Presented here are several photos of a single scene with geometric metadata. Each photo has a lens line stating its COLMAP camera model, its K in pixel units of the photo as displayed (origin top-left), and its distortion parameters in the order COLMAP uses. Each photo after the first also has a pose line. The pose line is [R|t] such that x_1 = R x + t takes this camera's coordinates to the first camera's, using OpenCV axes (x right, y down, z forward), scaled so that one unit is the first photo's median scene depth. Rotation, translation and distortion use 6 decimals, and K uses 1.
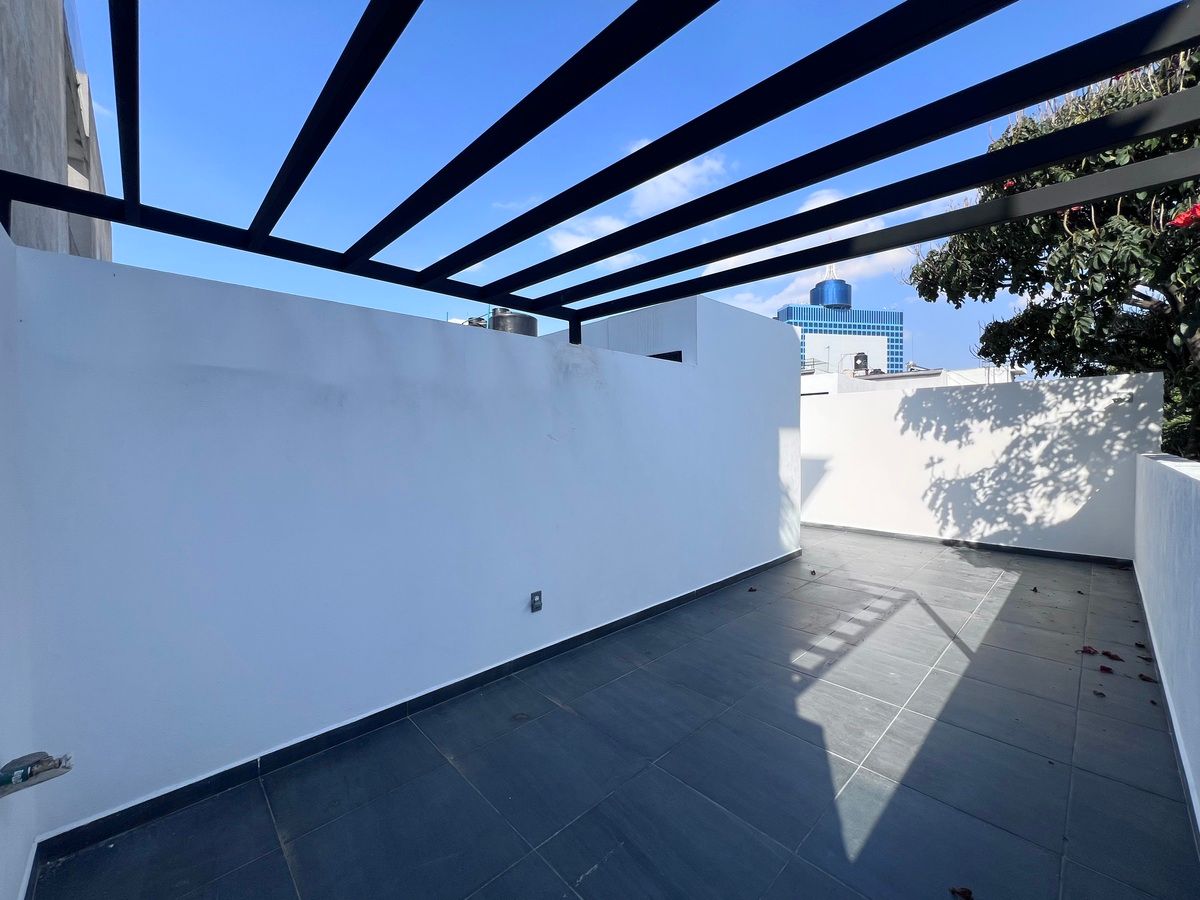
lens RADIAL K [[481.8, 0, 595.8], [0, 481.8, 448.8], [0, 0, 1]] dist [-0.001120, 0.000052]
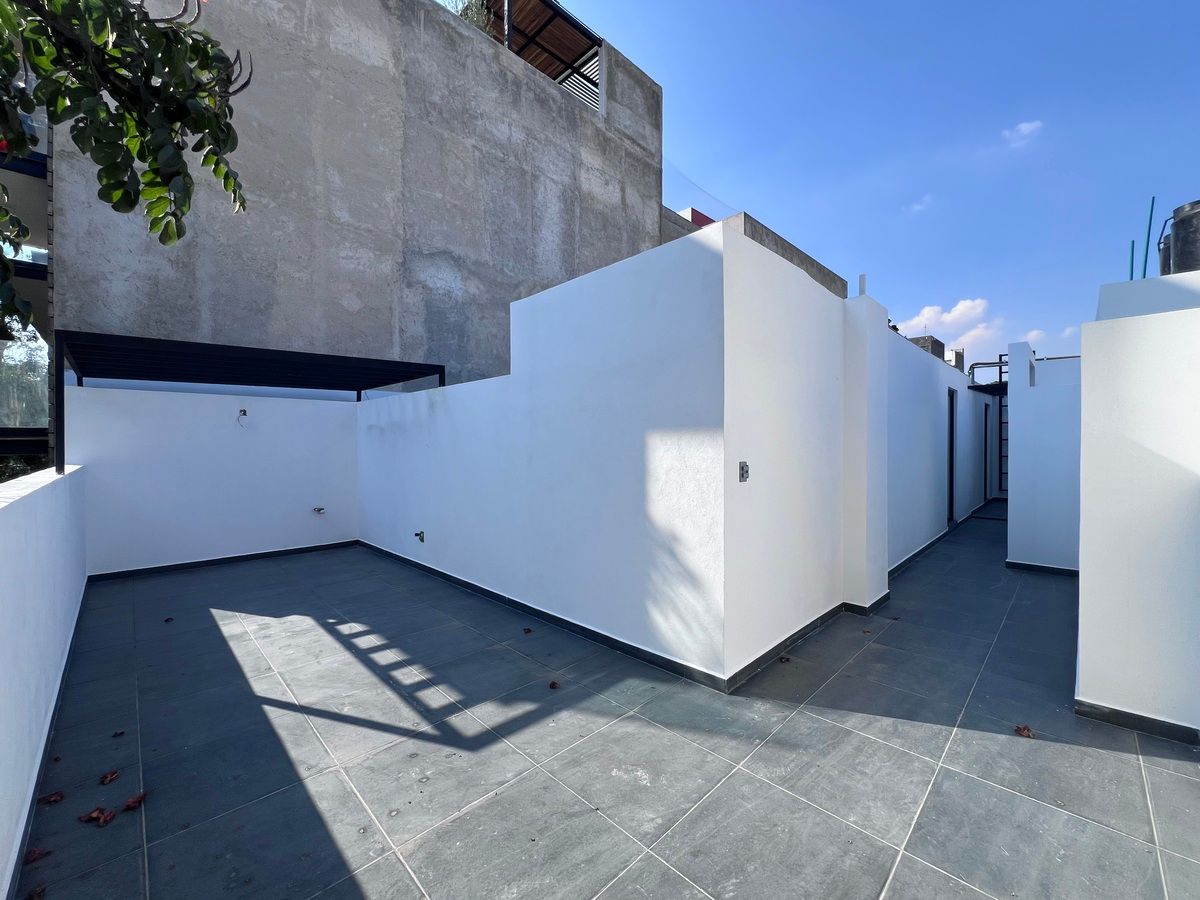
lens RADIAL K [[481.8, 0, 595.8], [0, 481.8, 445.5], [0, 0, 1]] dist [-0.001120, 0.000052]
pose [[0.021663, 0.010089, -0.999714, 1.412136], [-0.023404, 0.999680, 0.009582, -0.043788], [0.999491, 0.023189, 0.021892, 1.340871]]
